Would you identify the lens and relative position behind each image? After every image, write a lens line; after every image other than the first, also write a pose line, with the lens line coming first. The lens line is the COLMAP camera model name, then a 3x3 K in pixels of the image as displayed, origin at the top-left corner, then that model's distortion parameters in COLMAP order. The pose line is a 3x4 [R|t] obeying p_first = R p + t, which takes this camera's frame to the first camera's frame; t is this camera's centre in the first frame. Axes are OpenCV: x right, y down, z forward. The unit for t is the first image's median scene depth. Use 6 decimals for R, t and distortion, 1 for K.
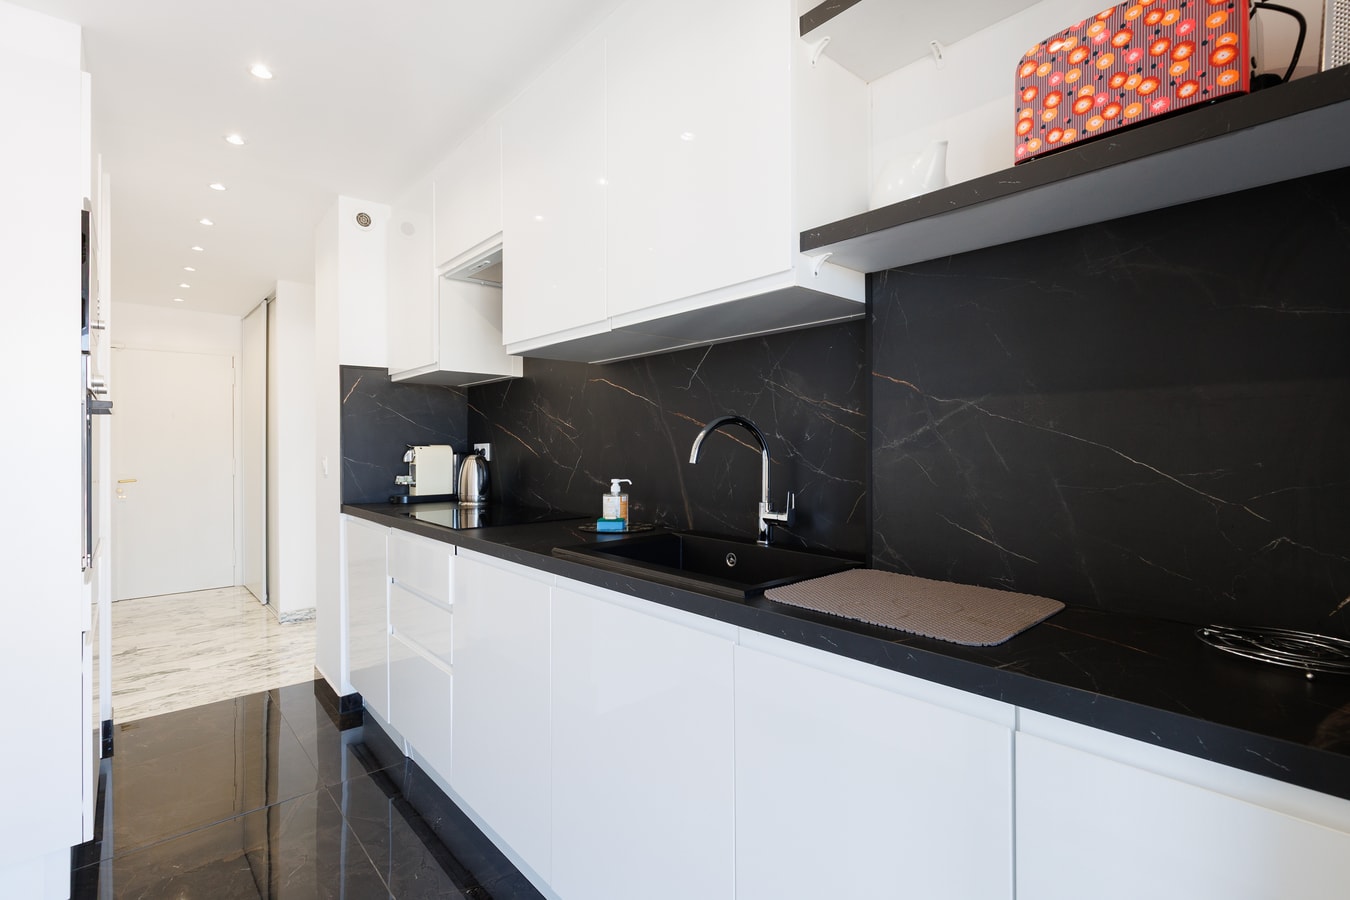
lens RADIAL K [[635.4, 0, 665.5], [0, 635.4, 442.7], [0, 0, 1]] dist [0.001631, -0.000450]
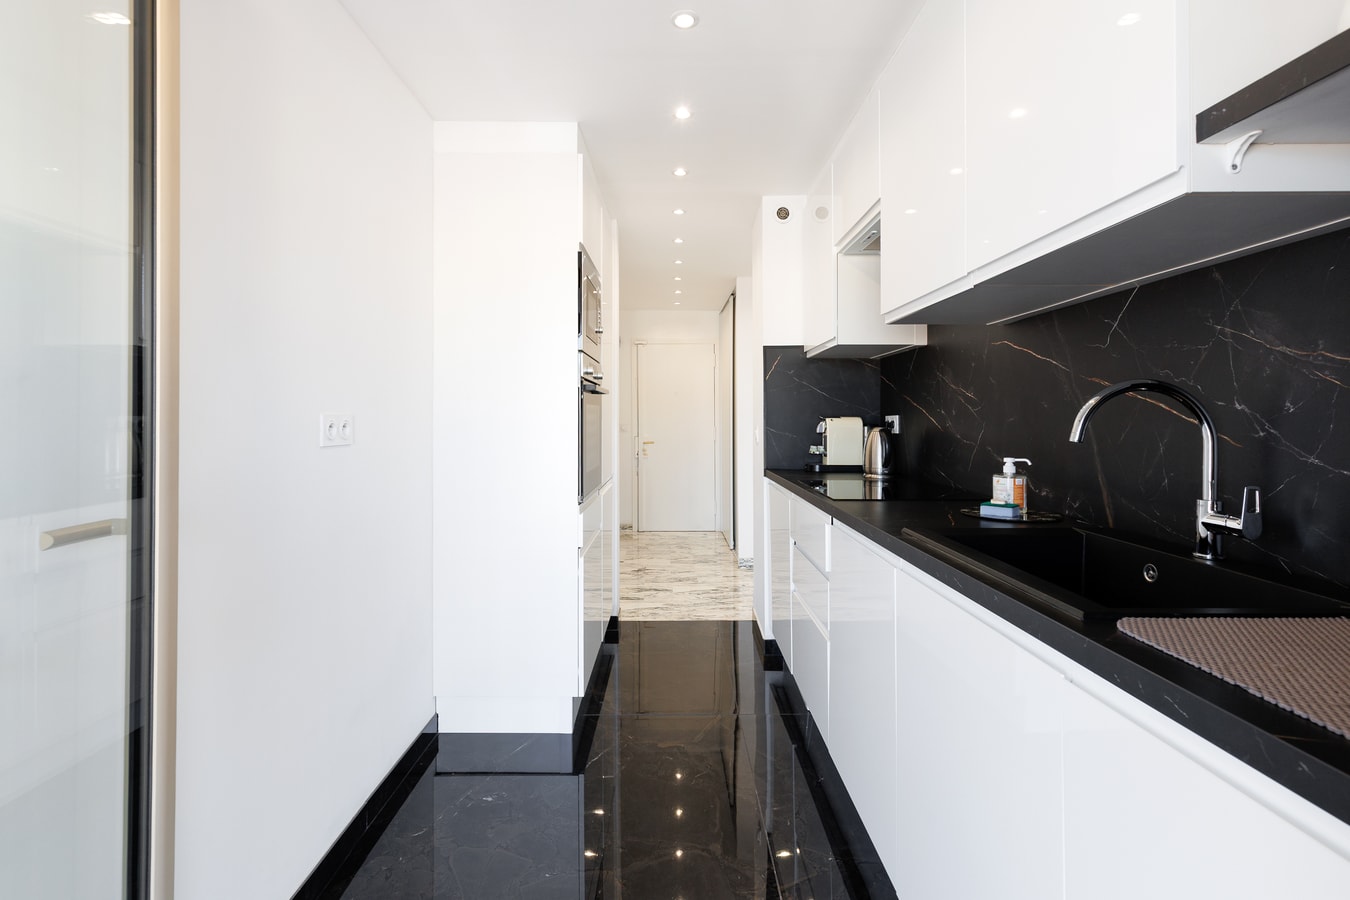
lens RADIAL K [[629.3, 0, 663.1], [0, 629.3, 408.8], [0, 0, 1]] dist [0.004240, 0.000259]
pose [[0.753227, -0.004612, -0.657744, 0.094084], [-0.000988, 0.999966, -0.008142, -0.000867], [0.657759, 0.006782, 0.753198, 0.039455]]
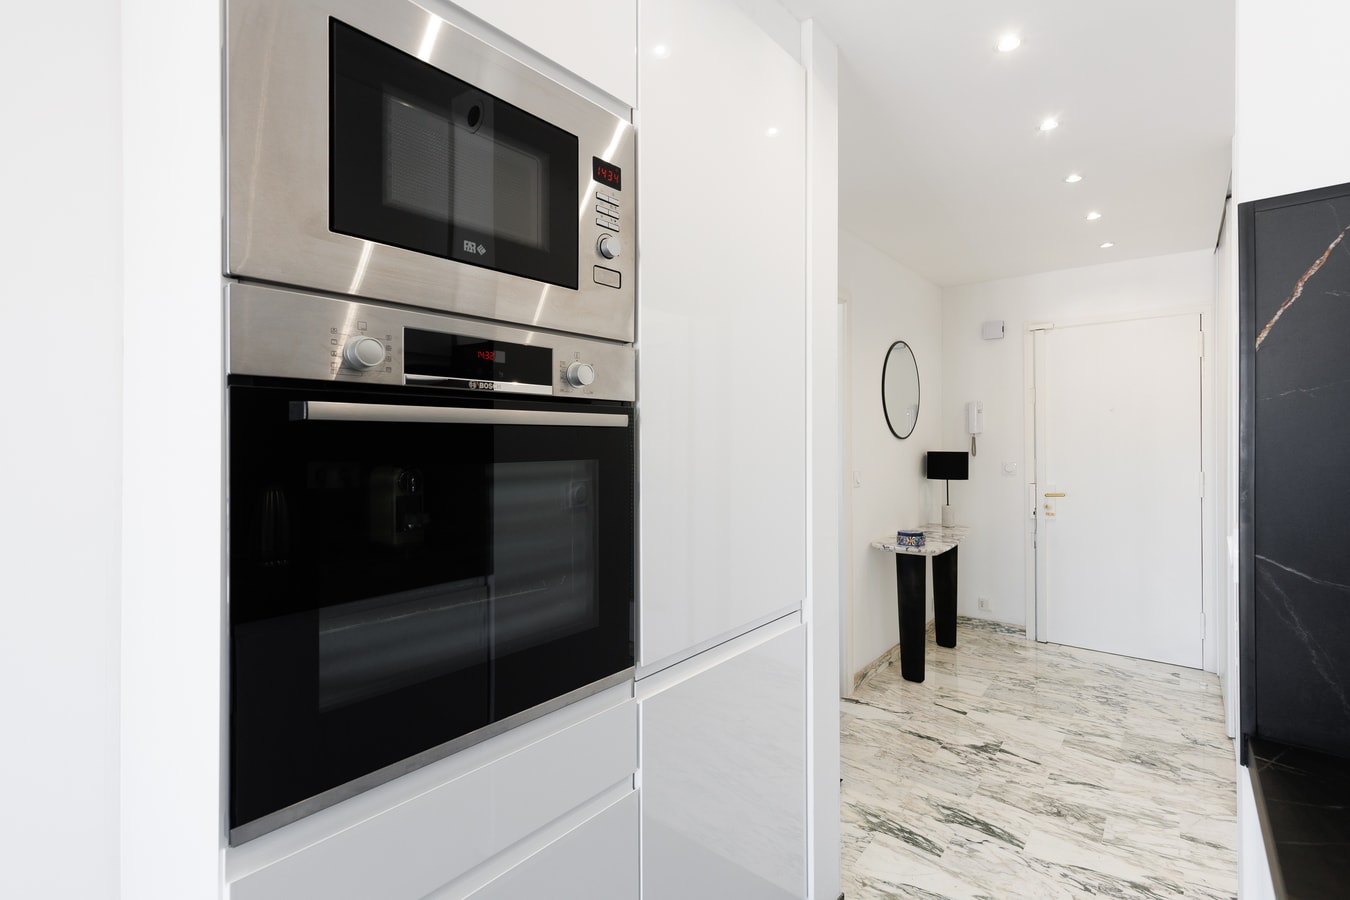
lens RADIAL K [[629.3, 0, 674.7], [0, 629.3, 437.9], [0, 0, 1]] dist [0.004240, 0.000259]
pose [[0.182225, 0.002312, -0.983254, -0.308252], [0.001647, 0.999995, 0.002657, -0.026397], [0.983256, -0.002103, 0.182220, 0.749384]]
